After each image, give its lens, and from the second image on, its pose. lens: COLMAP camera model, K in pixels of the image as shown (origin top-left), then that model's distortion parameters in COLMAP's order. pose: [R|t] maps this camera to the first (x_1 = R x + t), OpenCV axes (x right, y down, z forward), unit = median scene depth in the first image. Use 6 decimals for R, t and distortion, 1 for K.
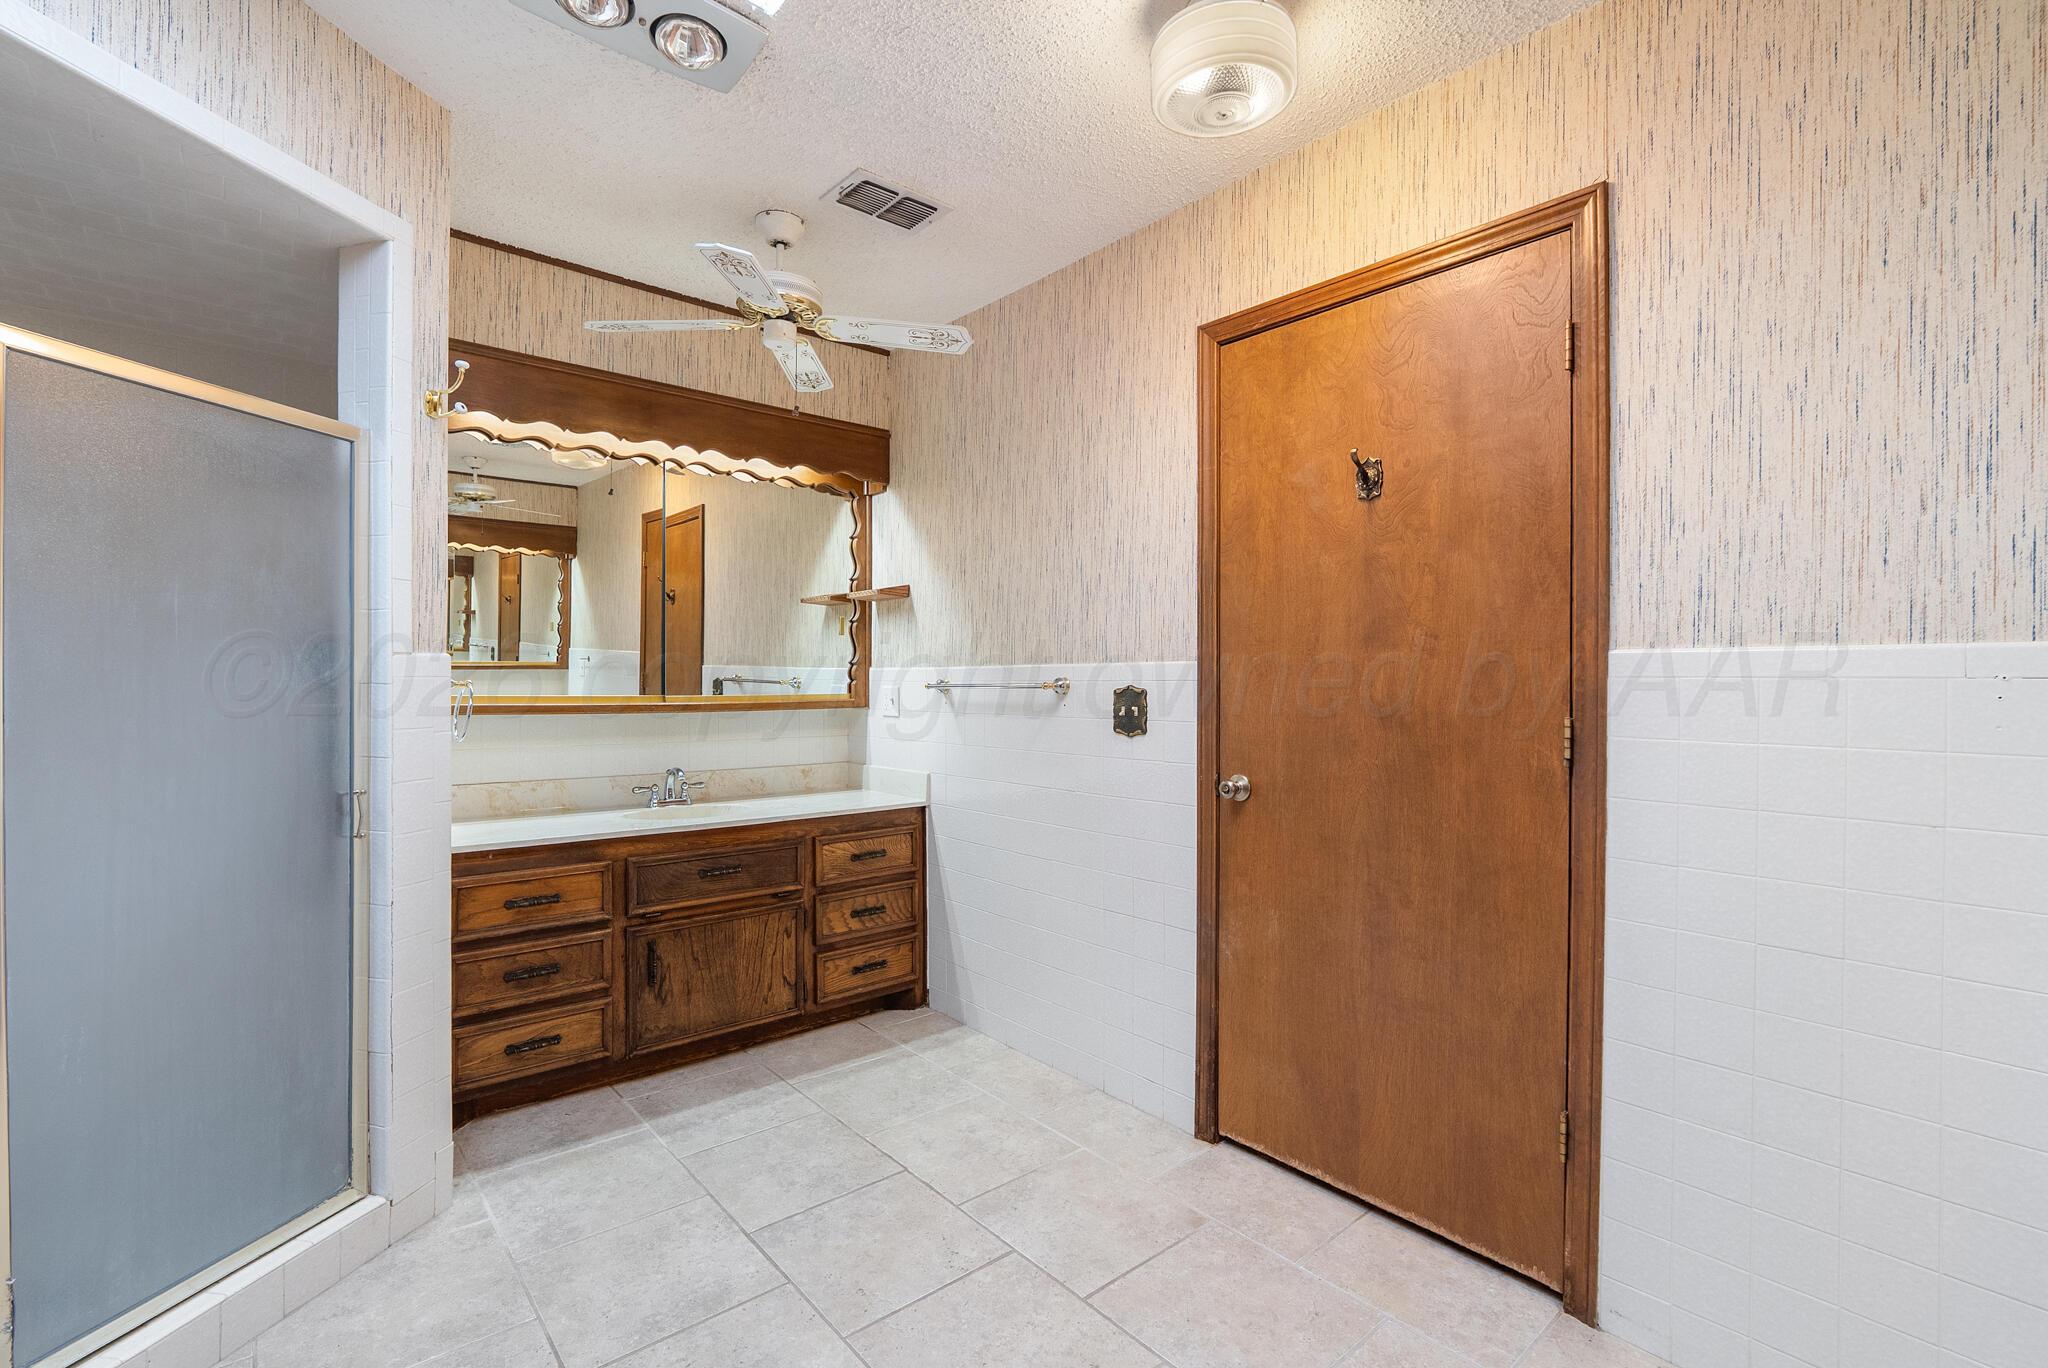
lens RADIAL K [[909.5, 0, 1012.3], [0, 909.5, 678.8], [0, 0, 1]] dist [-0.020357, 0.004267]
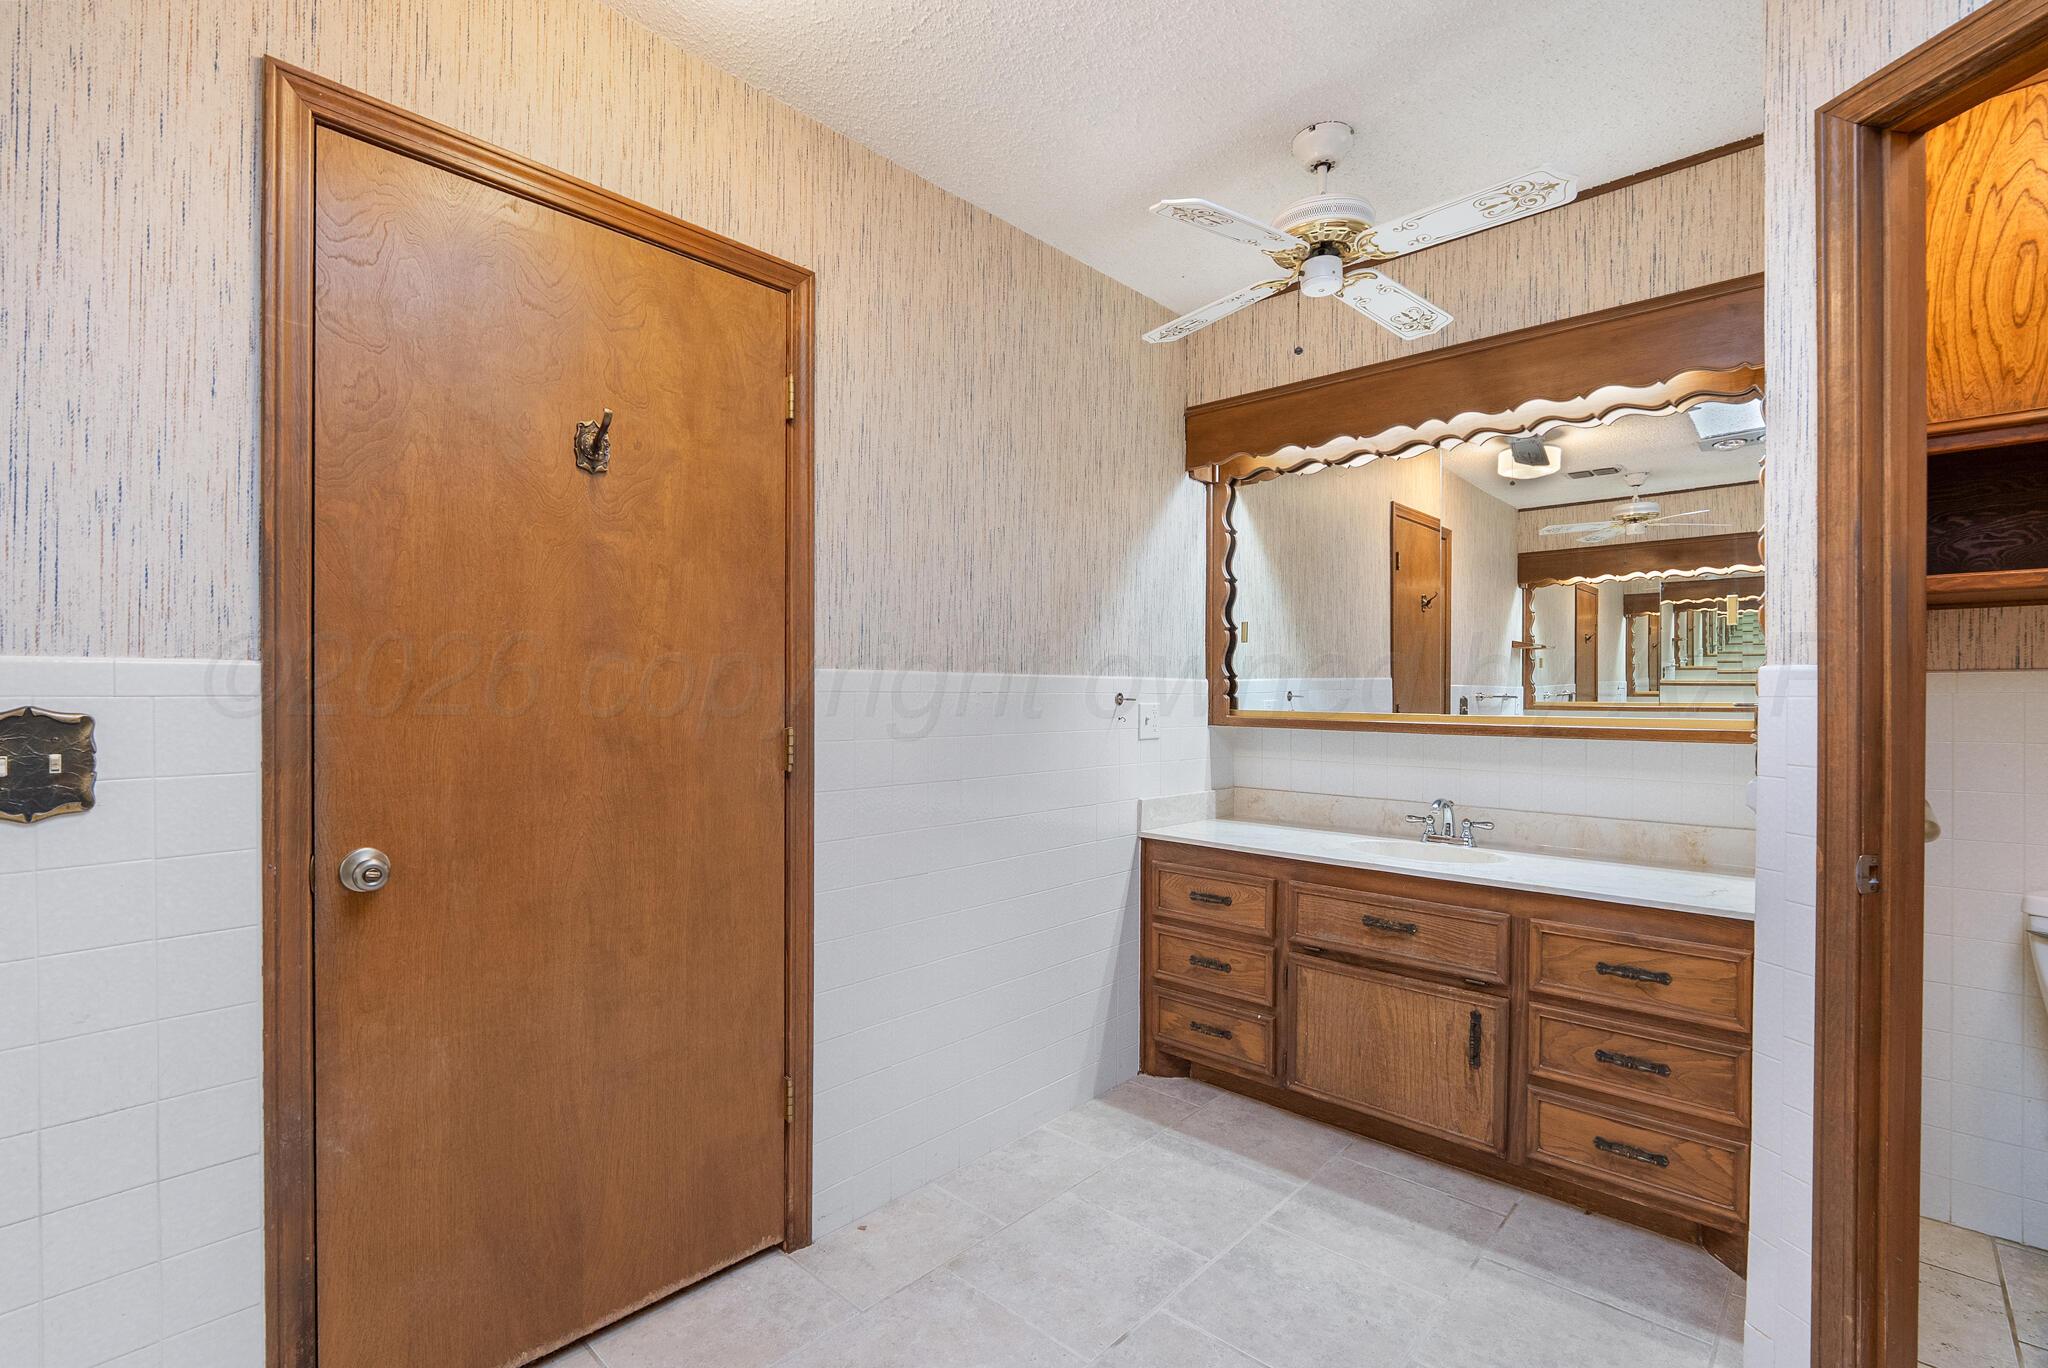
lens RADIAL K [[909.5, 0, 1017.1], [0, 909.5, 694.2], [0, 0, 1]] dist [-0.020357, 0.004267]
pose [[-0.112169, -0.003906, 0.993682, -0.473753], [-0.003747, 0.999987, 0.003508, -0.003091], [-0.993682, -0.003329, -0.112182, 0.736637]]
